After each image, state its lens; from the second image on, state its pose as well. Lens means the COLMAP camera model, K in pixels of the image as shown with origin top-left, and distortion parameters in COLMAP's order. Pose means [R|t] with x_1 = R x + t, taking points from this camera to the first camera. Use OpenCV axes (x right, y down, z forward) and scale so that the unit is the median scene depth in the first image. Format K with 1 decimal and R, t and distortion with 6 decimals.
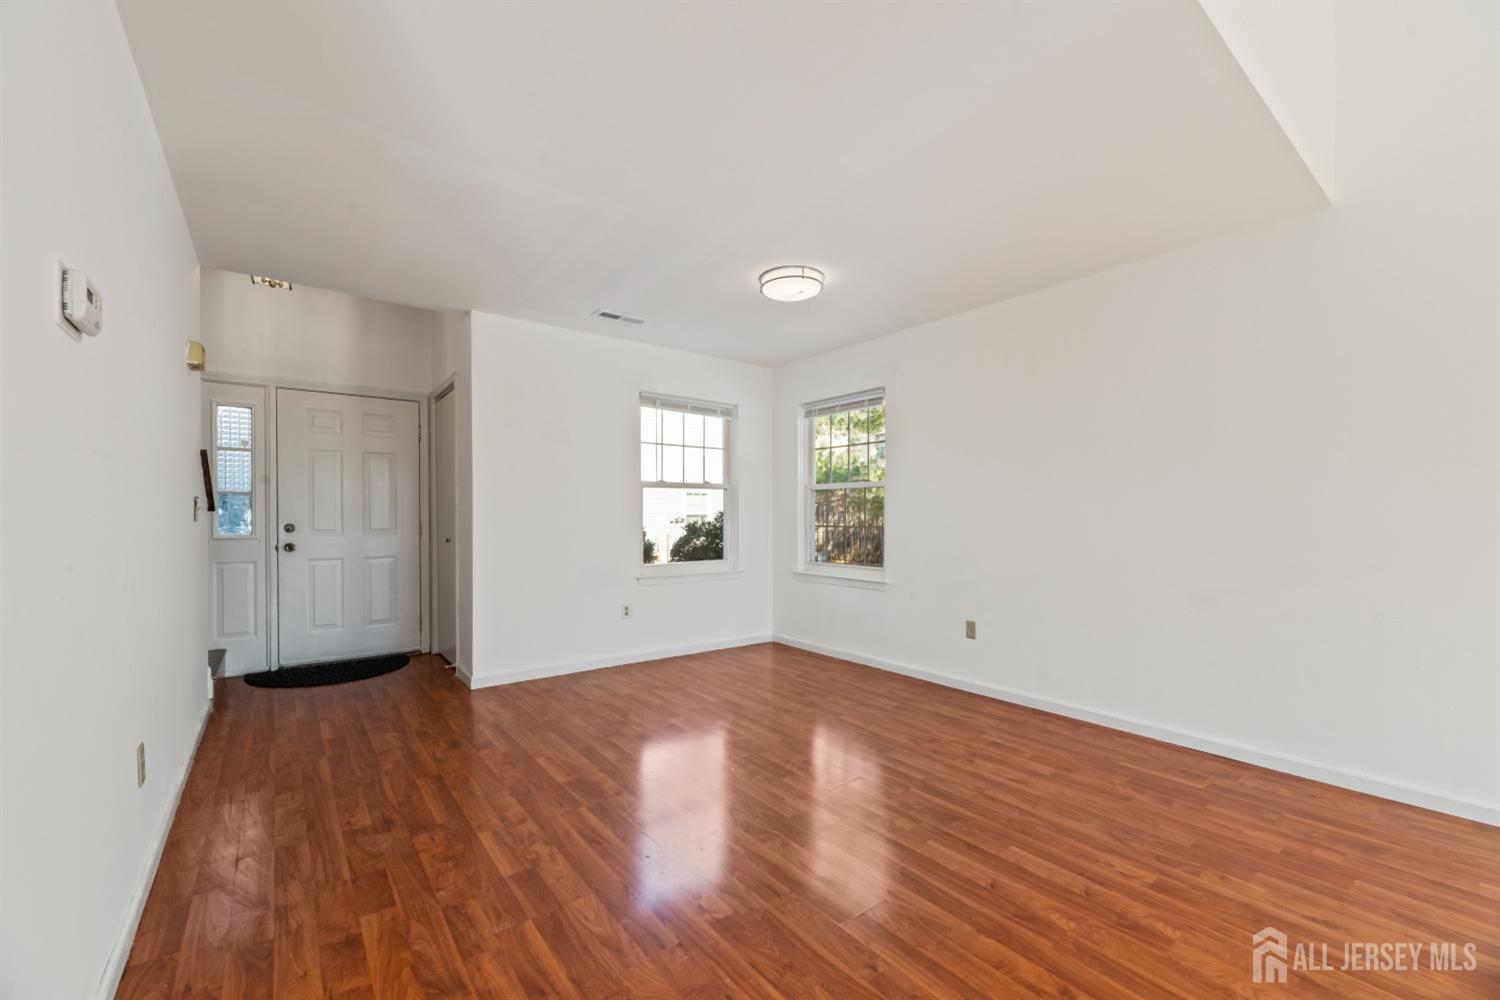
lens RADIAL K [[606.5, 0, 748.0], [0, 606.5, 509.7], [0, 0, 1]] dist [-0.007362, 0.000123]
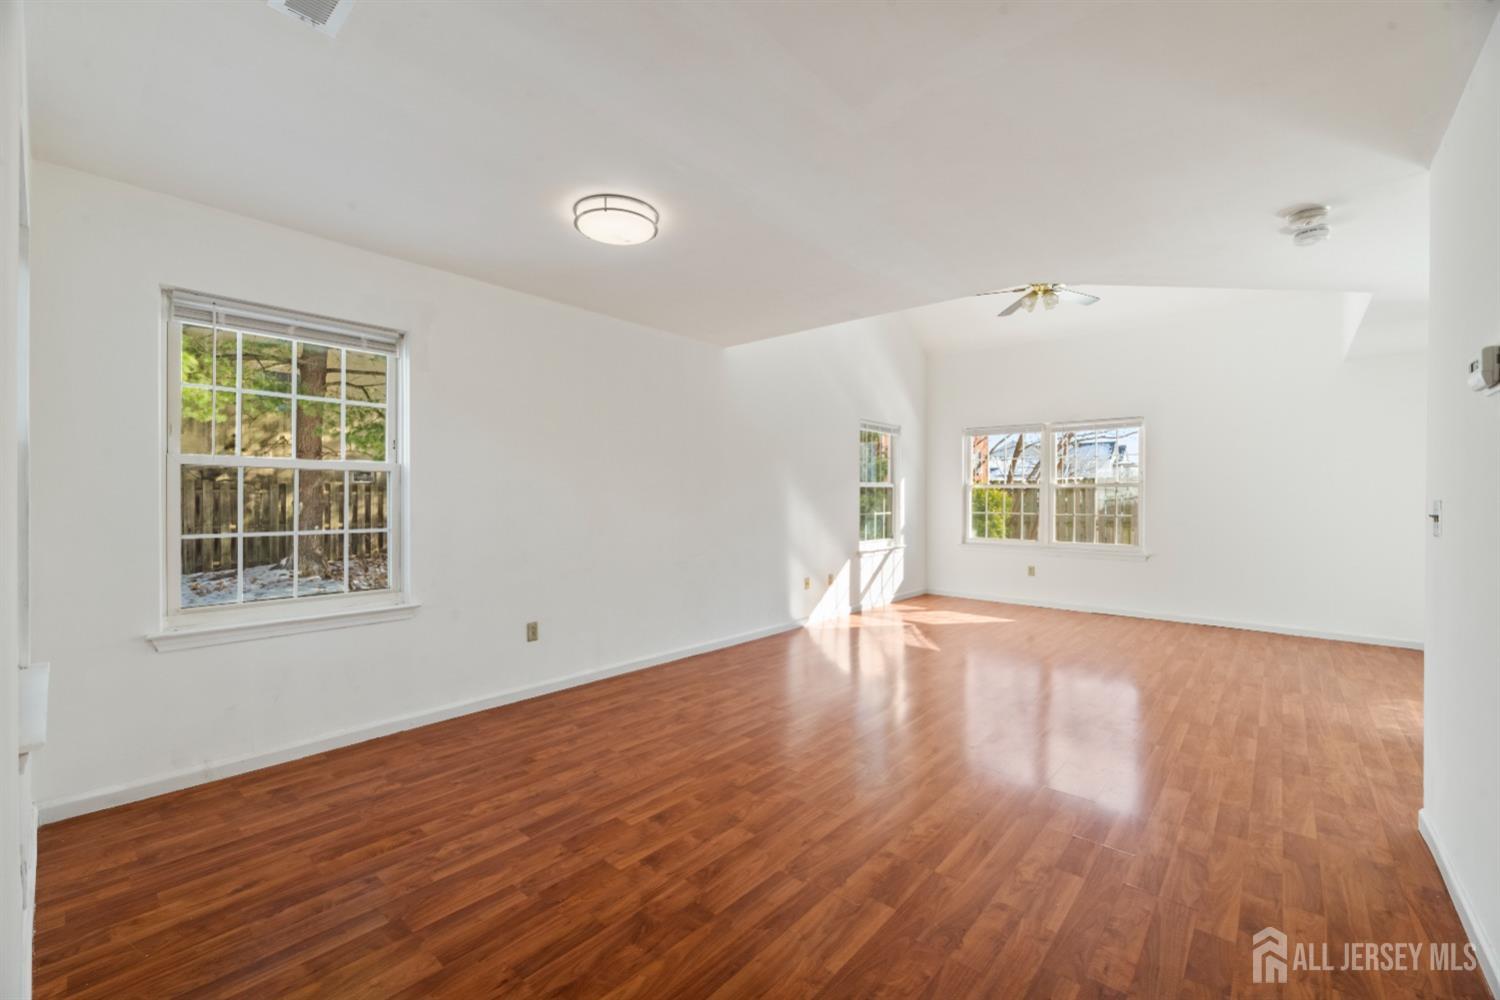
lens RADIAL K [[606.5, 0, 750.3], [0, 606.5, 500.1], [0, 0, 1]] dist [-0.007362, 0.000123]
pose [[-0.187517, -0.003501, 0.982255, -0.763813], [-0.010499, 0.999944, 0.001560, -0.015762], [-0.982205, -0.010020, -0.187543, 1.033223]]
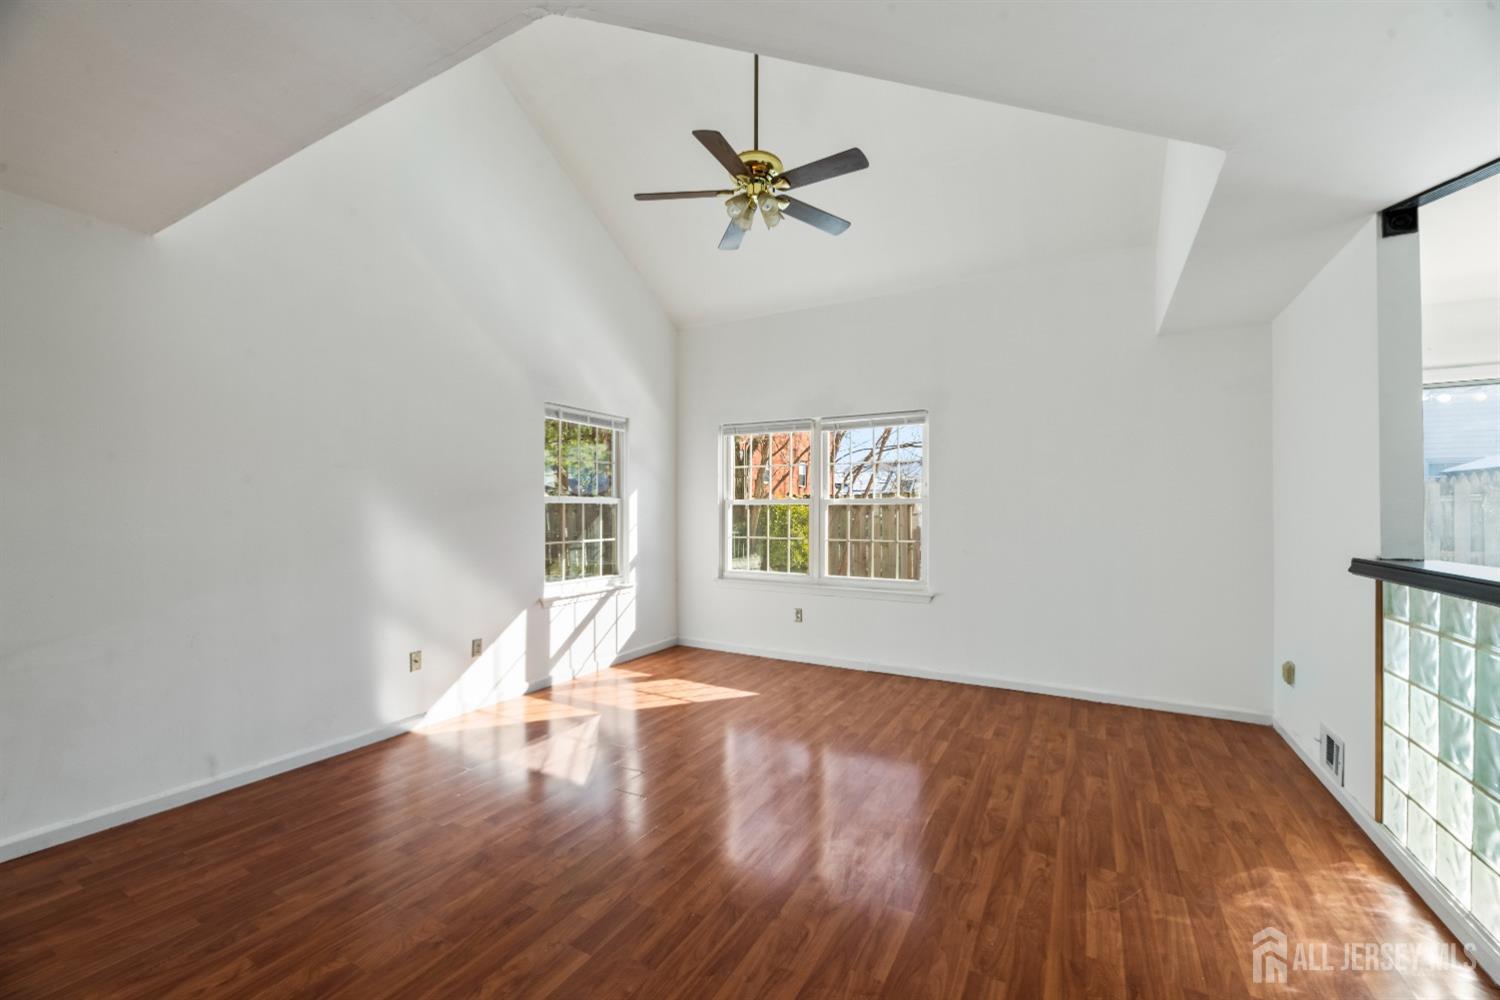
lens RADIAL K [[606.5, 0, 754.8], [0, 606.5, 505.3], [0, 0, 1]] dist [-0.007362, 0.000123]
pose [[-0.392661, 0.008727, 0.919642, -0.272917], [-0.009760, 0.999859, -0.013656, -0.040023], [-0.919632, -0.014338, -0.392520, 0.387778]]
